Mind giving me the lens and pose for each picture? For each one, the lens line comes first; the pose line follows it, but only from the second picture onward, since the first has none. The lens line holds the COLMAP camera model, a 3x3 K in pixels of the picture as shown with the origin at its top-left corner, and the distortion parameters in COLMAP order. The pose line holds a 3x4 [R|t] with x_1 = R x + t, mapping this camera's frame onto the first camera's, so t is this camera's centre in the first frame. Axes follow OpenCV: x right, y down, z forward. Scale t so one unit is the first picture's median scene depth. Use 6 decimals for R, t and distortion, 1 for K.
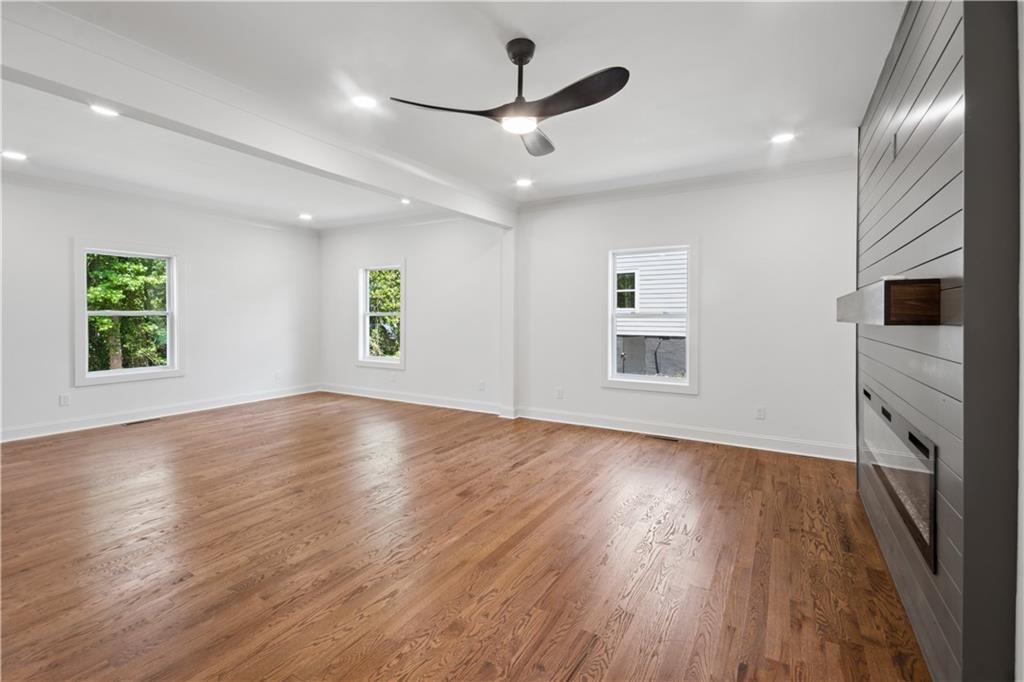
lens RADIAL K [[460.8, 0, 513.1], [0, 460.8, 332.5], [0, 0, 1]] dist [-0.001417, -0.000346]
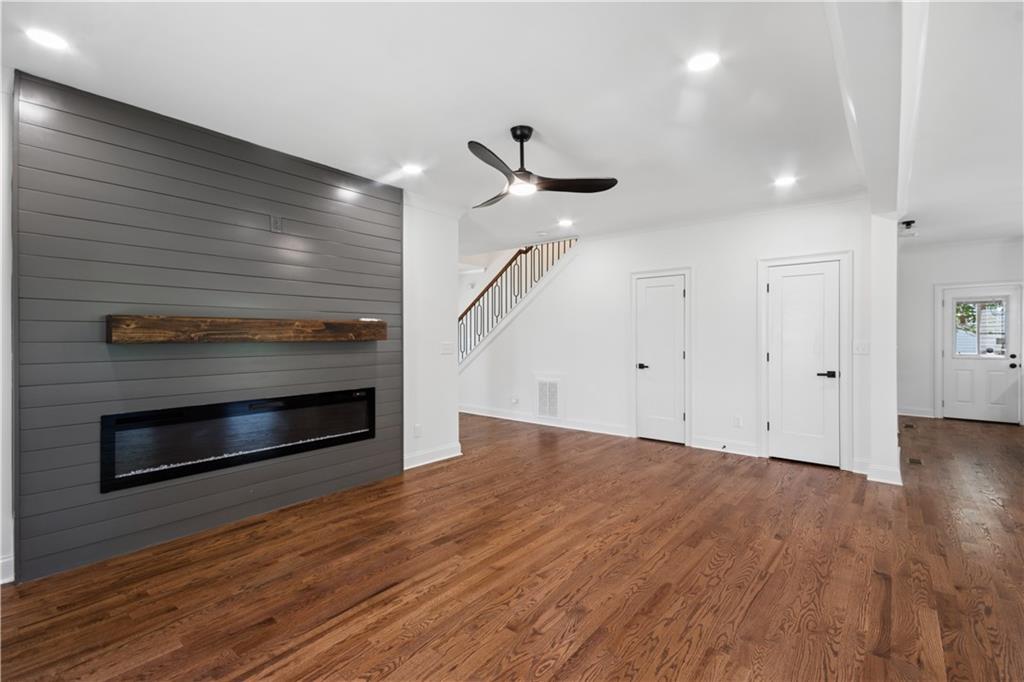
lens RADIAL K [[460.8, 0, 513.1], [0, 460.8, 332.5], [0, 0, 1]] dist [-0.001417, -0.000346]
pose [[-0.988768, -0.001055, 0.149452, -0.142741], [0.003667, 0.999503, 0.031314, -0.082628], [-0.149411, 0.031511, -0.988273, 2.127135]]
